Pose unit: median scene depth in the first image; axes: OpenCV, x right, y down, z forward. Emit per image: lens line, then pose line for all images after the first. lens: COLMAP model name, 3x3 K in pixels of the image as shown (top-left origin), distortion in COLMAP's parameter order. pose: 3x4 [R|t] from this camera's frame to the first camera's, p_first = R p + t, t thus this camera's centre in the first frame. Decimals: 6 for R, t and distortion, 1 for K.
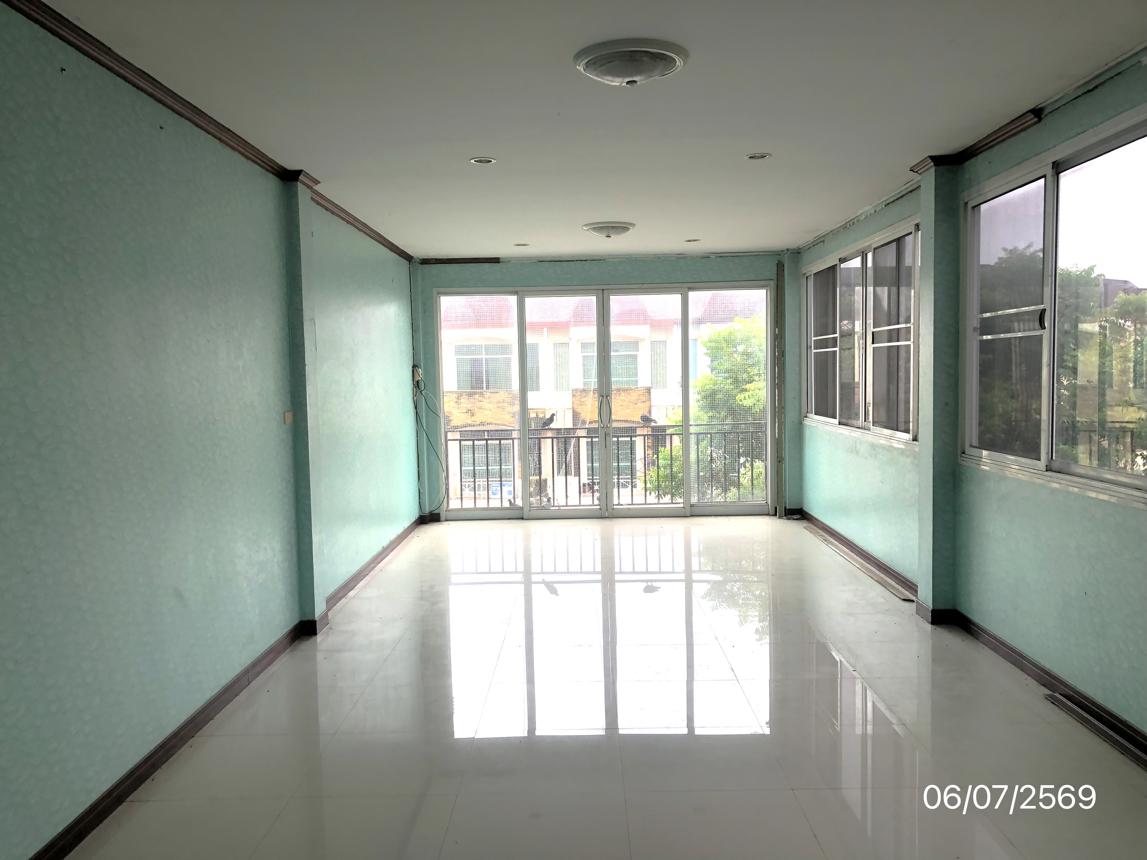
lens RADIAL K [[948.2, 0, 573.4], [0, 948.2, 430.5], [0, 0, 1]] dist [-0.005060, -0.002487]
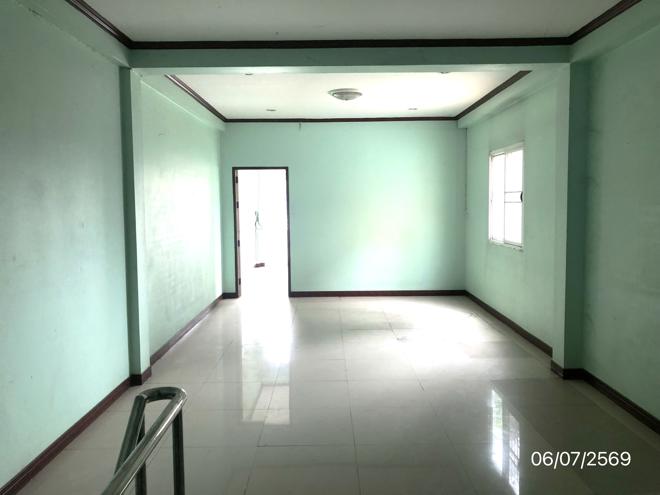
lens RADIAL K [[545.6, 0, 330.3], [0, 545.6, 247.4], [0, 0, 1]] dist [-0.005060, -0.002487]
pose [[0.999879, -0.000589, 0.015545, 0.006120], [0.000233, 0.999737, 0.022921, -0.013996], [-0.015554, -0.022915, 0.999616, 0.159777]]
